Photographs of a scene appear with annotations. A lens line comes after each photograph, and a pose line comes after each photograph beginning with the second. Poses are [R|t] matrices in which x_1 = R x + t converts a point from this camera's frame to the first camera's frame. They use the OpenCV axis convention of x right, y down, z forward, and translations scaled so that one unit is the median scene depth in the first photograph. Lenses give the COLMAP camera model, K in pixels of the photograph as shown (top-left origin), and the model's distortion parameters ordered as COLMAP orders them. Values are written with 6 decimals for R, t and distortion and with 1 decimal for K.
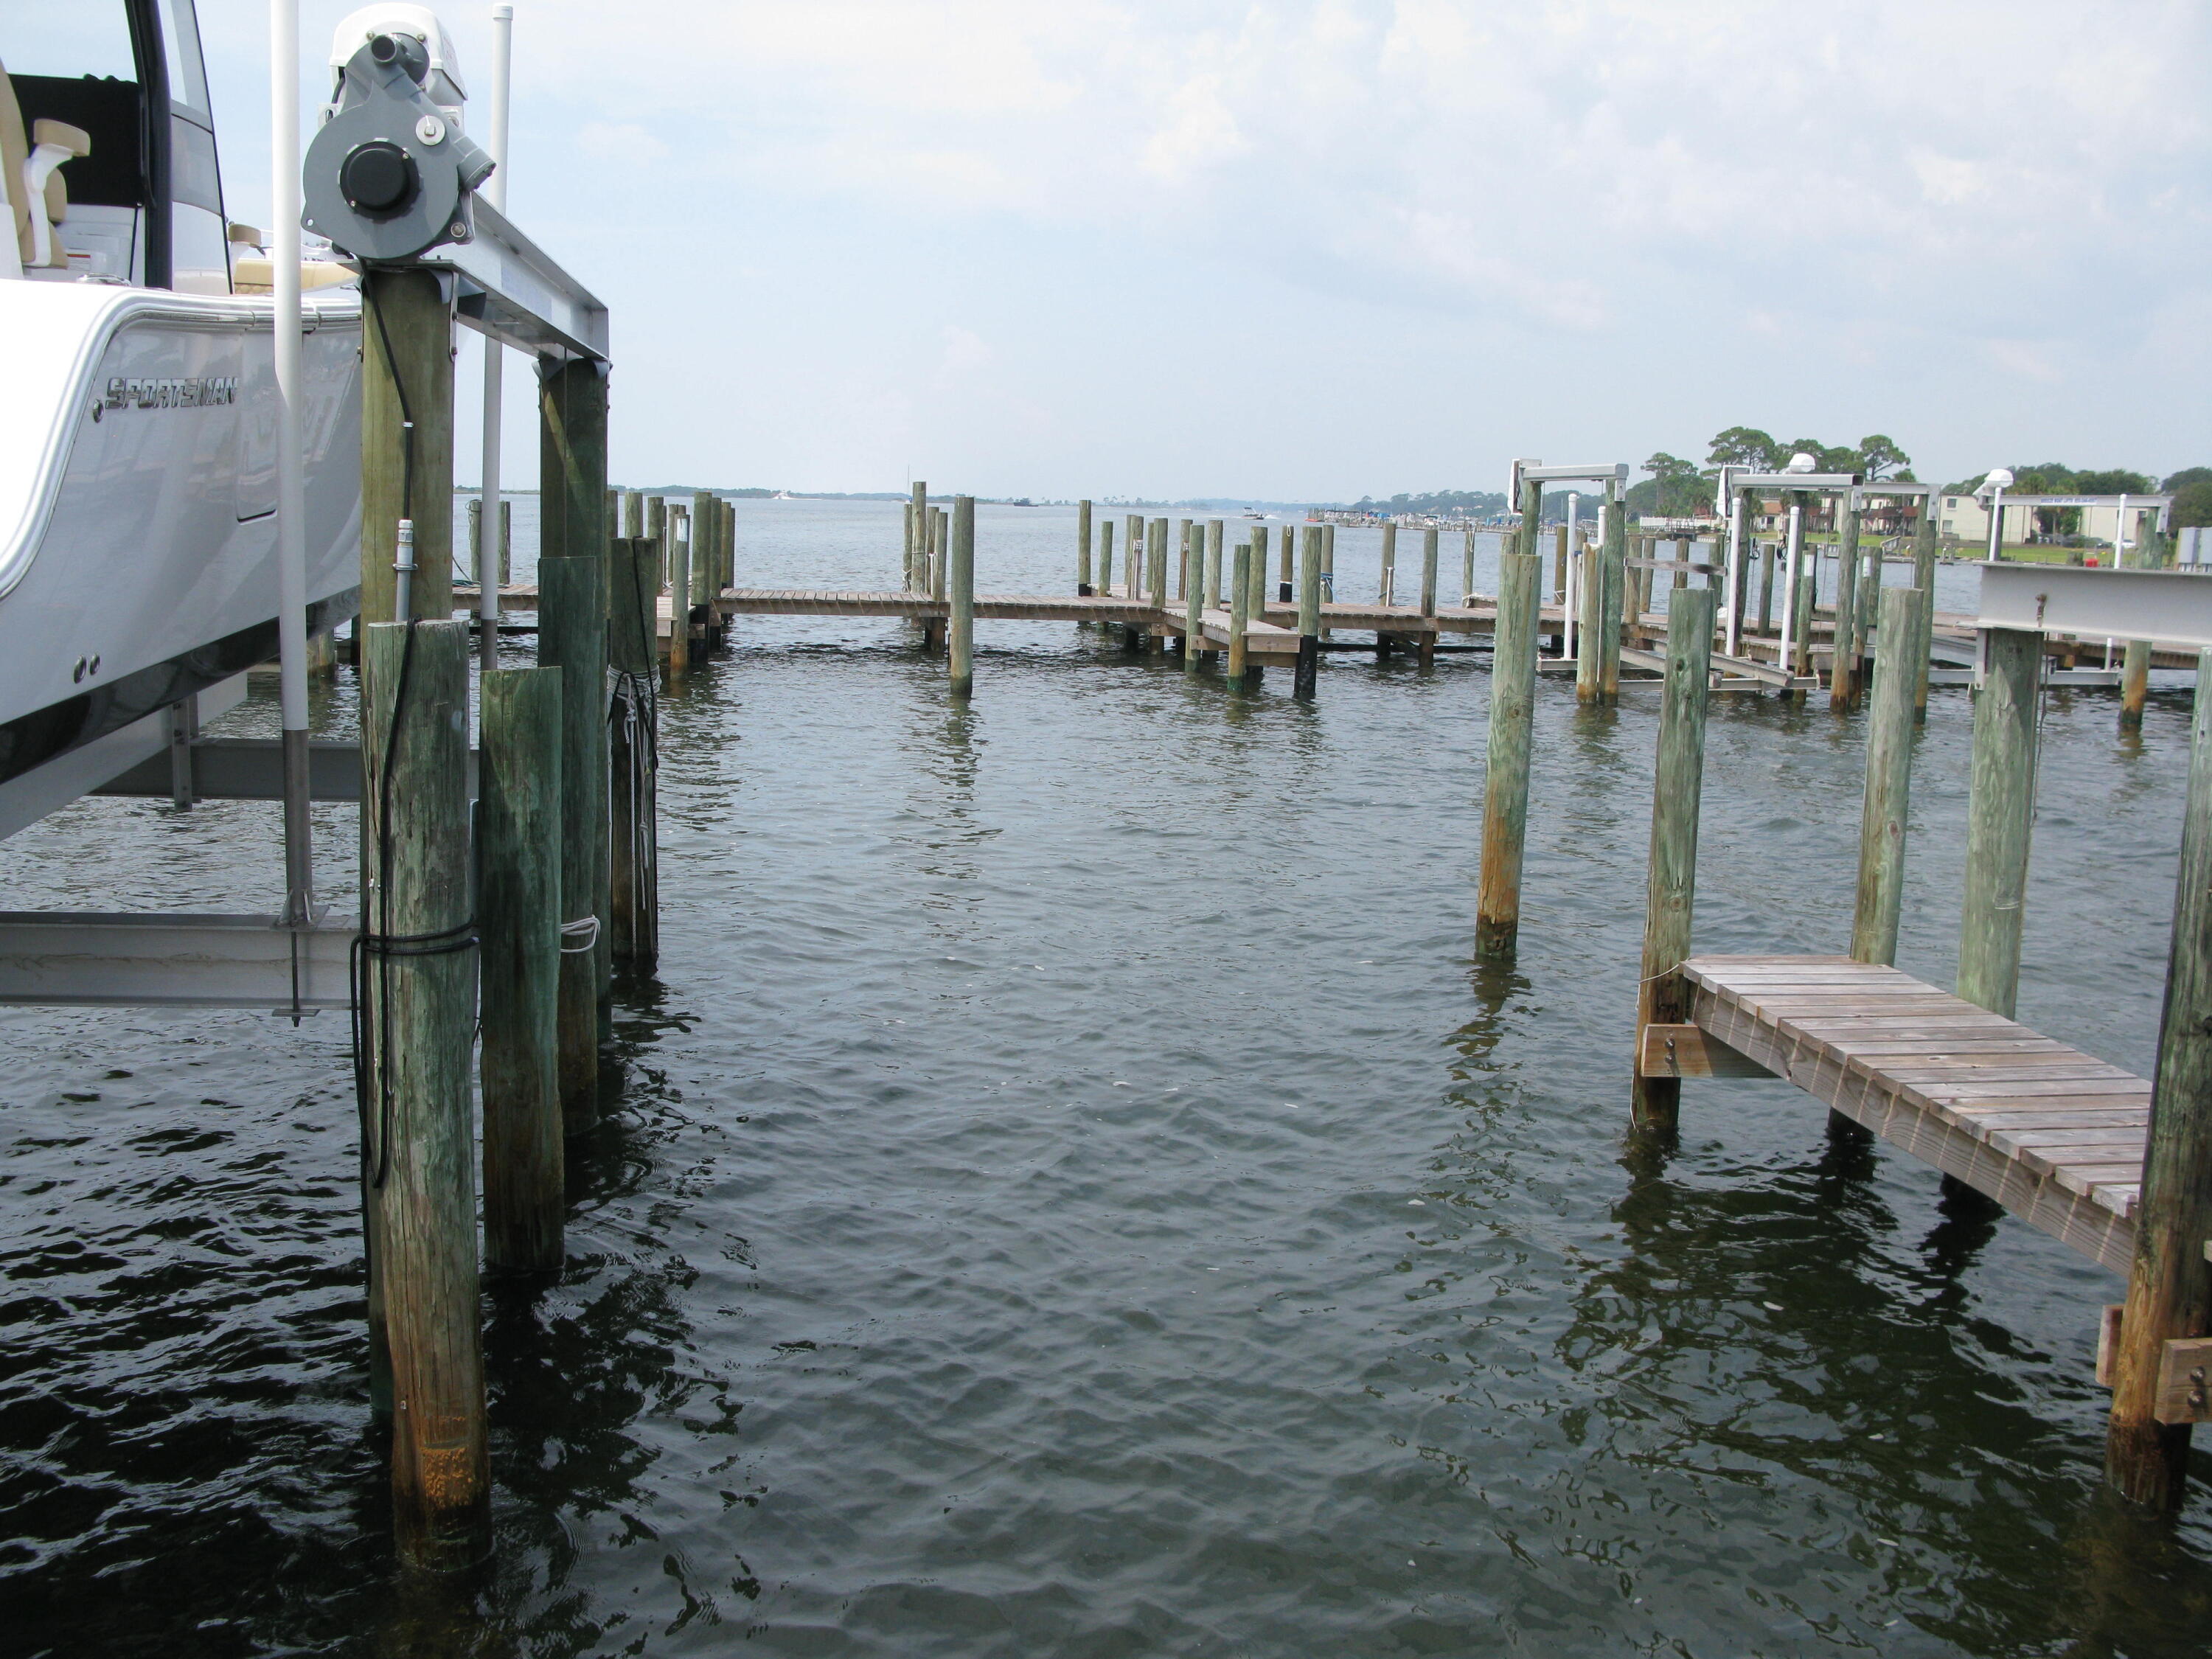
lens RADIAL K [[2184.5, 0, 1104.8], [0, 2184.5, 878.3], [0, 0, 1]] dist [-0.186682, 0.180500]
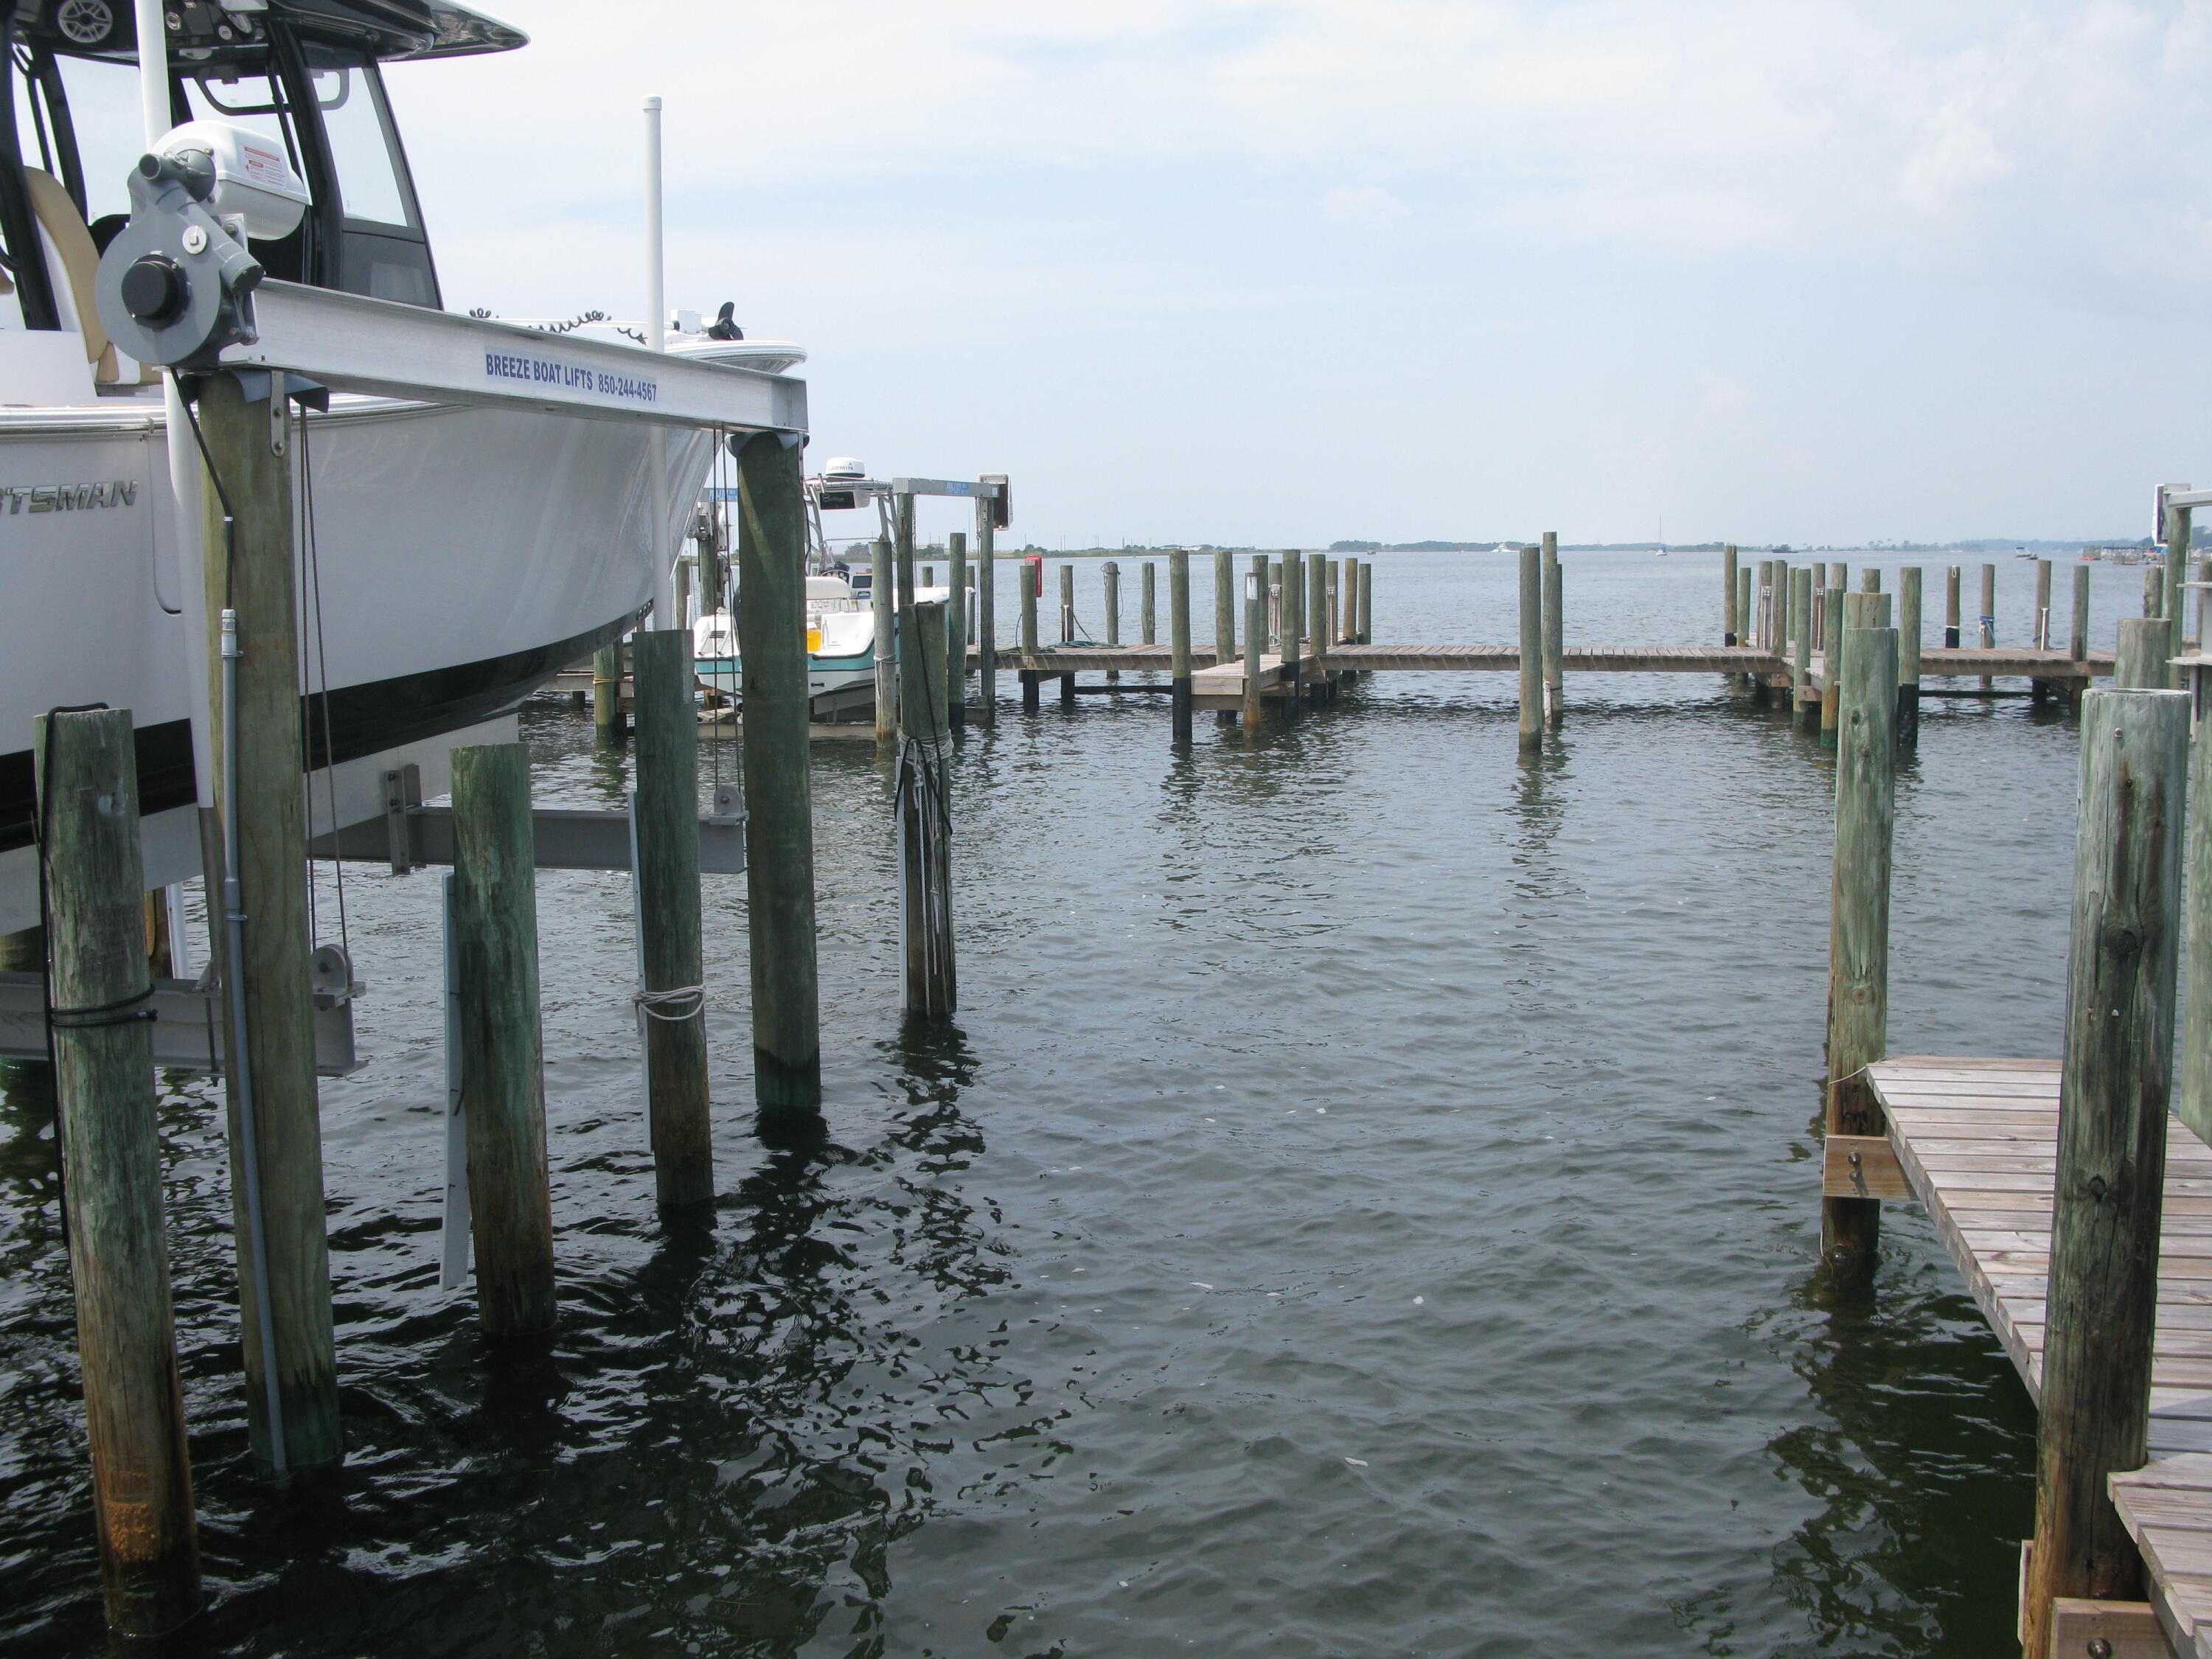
lens RADIAL K [[2194.7, 0, 1112.3], [0, 2194.7, 859.3], [0, 0, 1]] dist [-0.195510, 0.216701]
pose [[0.944921, 0.003595, -0.327279, 0.266725], [-0.014650, 0.999402, -0.031321, -0.011464], [0.326971, 0.034390, 0.944408, 0.097372]]
